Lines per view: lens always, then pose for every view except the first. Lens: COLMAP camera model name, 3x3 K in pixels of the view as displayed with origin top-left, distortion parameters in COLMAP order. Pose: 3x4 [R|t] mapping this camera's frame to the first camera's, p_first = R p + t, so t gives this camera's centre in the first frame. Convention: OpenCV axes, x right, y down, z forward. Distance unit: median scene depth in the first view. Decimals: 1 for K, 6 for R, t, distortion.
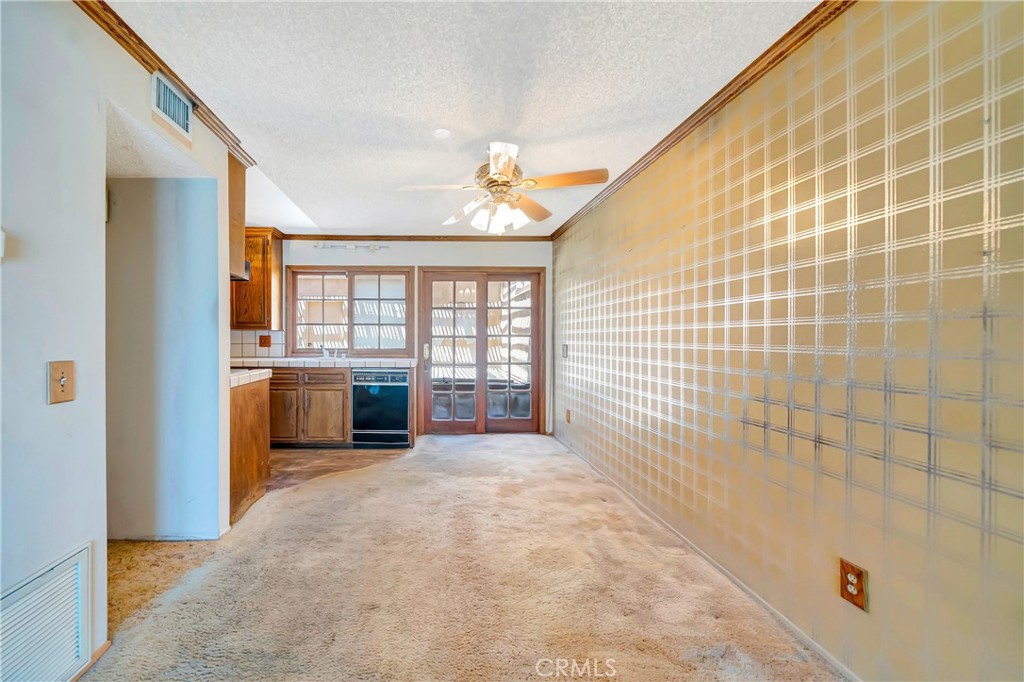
lens RADIAL K [[385.6, 0, 441.8], [0, 385.6, 337.3], [0, 0, 1]] dist [-0.001211, -0.000052]
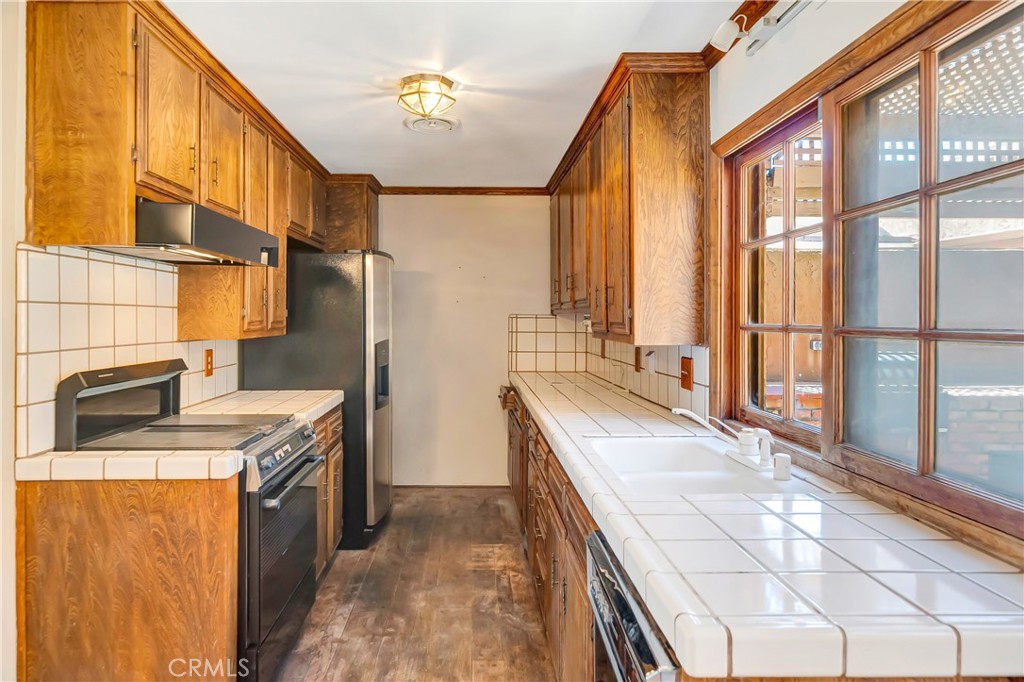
lens RADIAL K [[632.6, 0, 480.2], [0, 632.6, 320.2], [0, 0, 1]] dist [0.003657, 0.000872]
pose [[-0.005312, 0.001203, -0.999985, 0.141725], [-0.004819, 0.999988, 0.001229, -0.042060], [0.999974, 0.004825, -0.005306, 0.868301]]
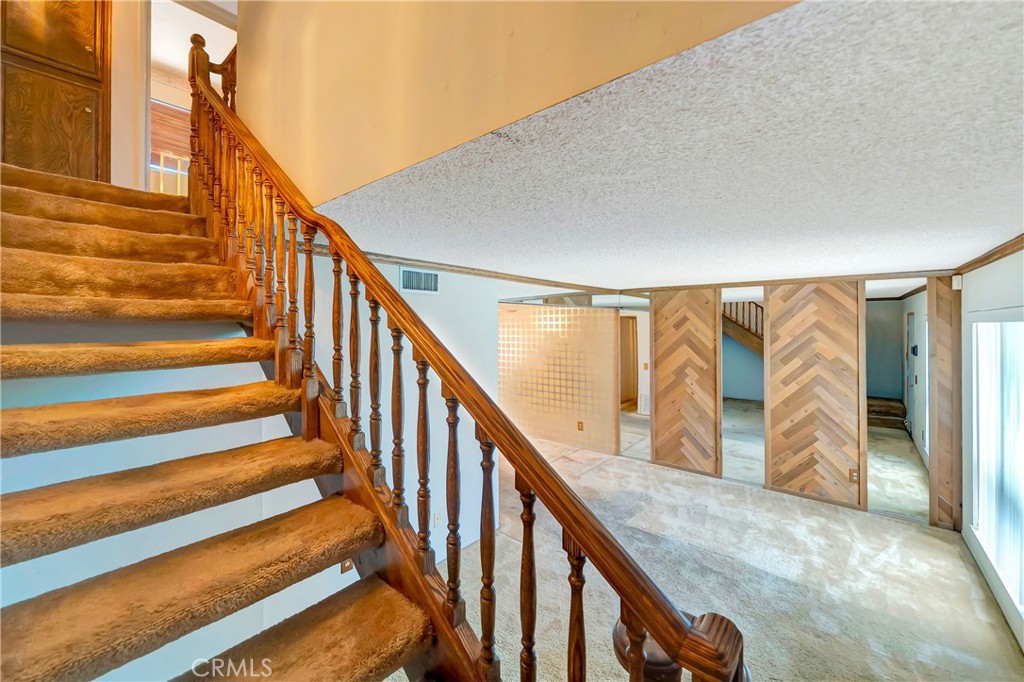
lens RADIAL K [[405.1, 0, 500.2], [0, 405.1, 324.2], [0, 0, 1]] dist [-0.001069, -0.000099]
pose [[0.661153, 0.003419, 0.750243, -0.918206], [0.003171, 0.999968, -0.007352, -0.153086], [-0.750244, 0.007239, 0.661121, -0.425874]]
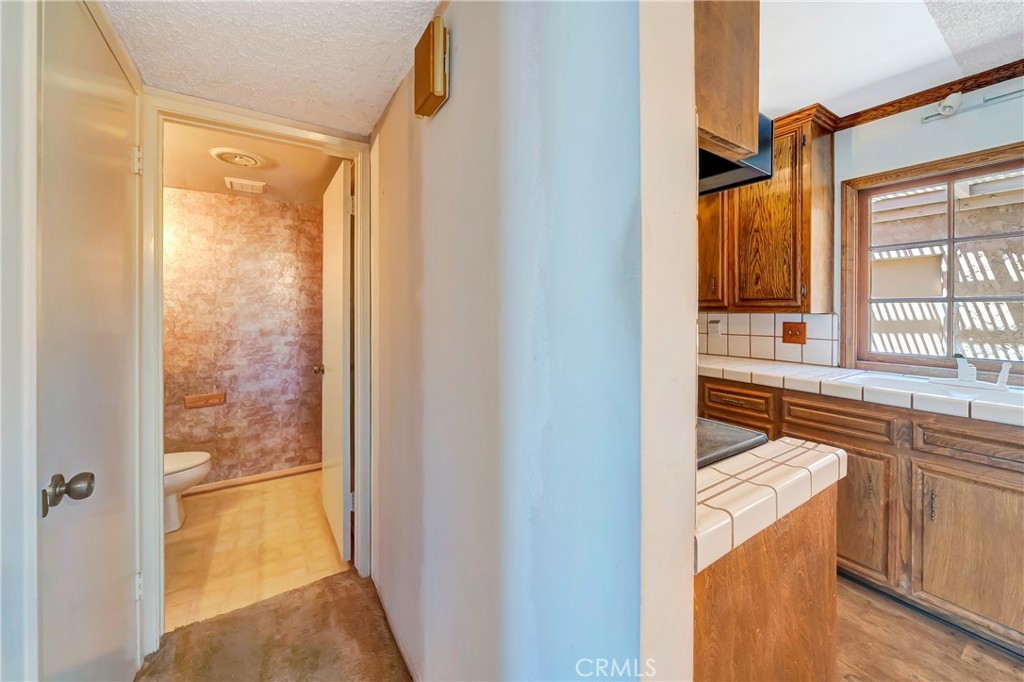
lens RADIAL K [[390.8, 0, 522.5], [0, 390.8, 311.0], [0, 0, 1]] dist [-0.002707, -0.000161]
pose [[0.539844, 0.002839, -0.841761, -0.219449], [-0.003931, 0.999992, 0.000851, -0.020651], [0.841756, 0.002849, 0.539850, 0.414450]]
